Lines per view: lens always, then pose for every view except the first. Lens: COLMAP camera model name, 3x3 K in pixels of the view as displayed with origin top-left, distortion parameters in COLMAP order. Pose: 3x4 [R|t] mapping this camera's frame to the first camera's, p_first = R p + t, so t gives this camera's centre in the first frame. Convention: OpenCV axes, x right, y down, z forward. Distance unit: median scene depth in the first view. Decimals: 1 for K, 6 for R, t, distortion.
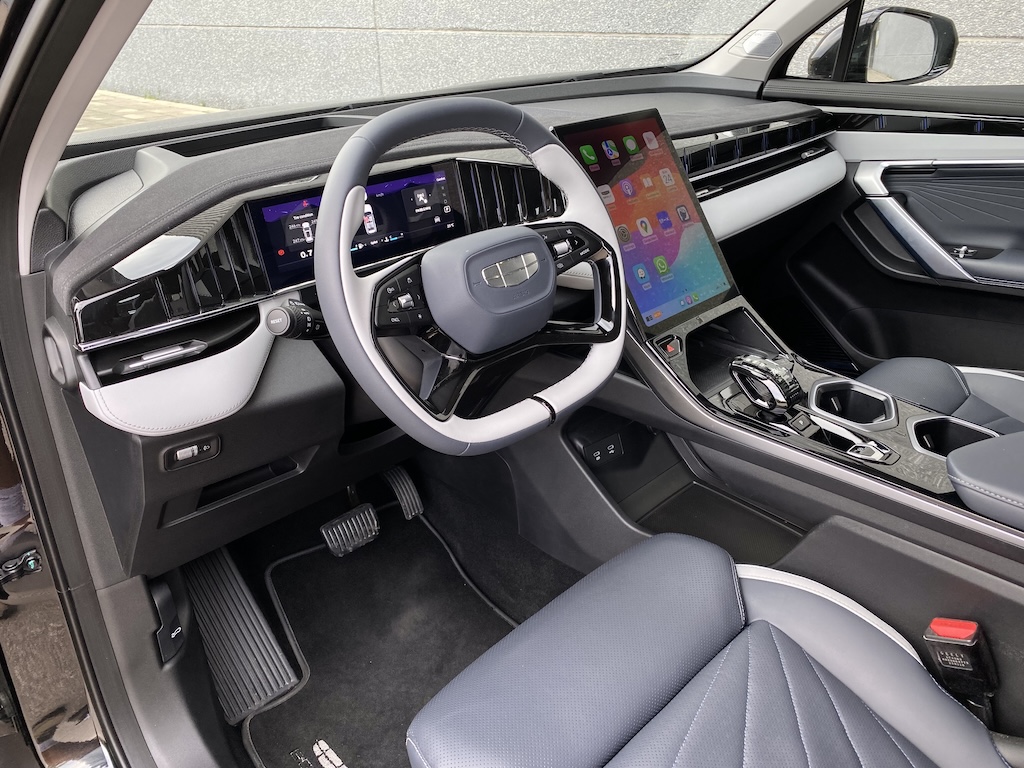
lens RADIAL K [[772.9, 0, 511.4], [0, 772.9, 389.8], [0, 0, 1]] dist [0.021167, -0.024761]
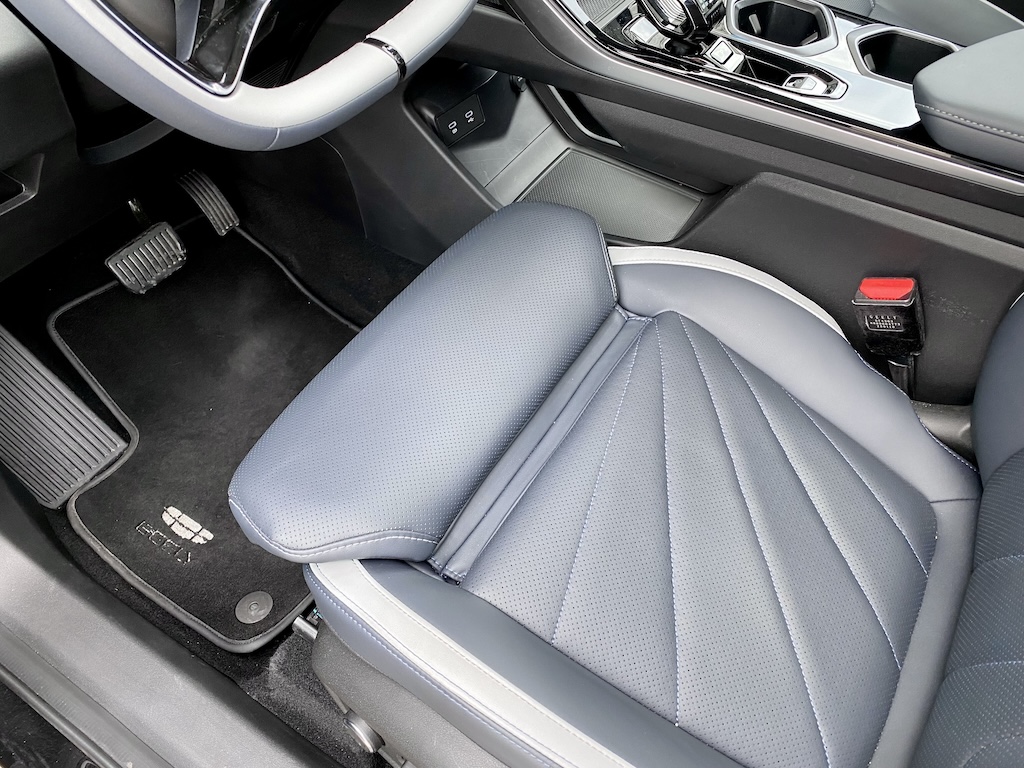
lens RADIAL K [[782.0, 0, 507.2], [0, 782.0, 365.8], [0, 0, 1]] dist [0.017388, -0.005829]
pose [[0.973208, -0.157156, 0.167833, -0.005795], [0.083638, 0.921908, 0.378272, 0.014922], [-0.214175, -0.354101, 0.910353, 0.213290]]
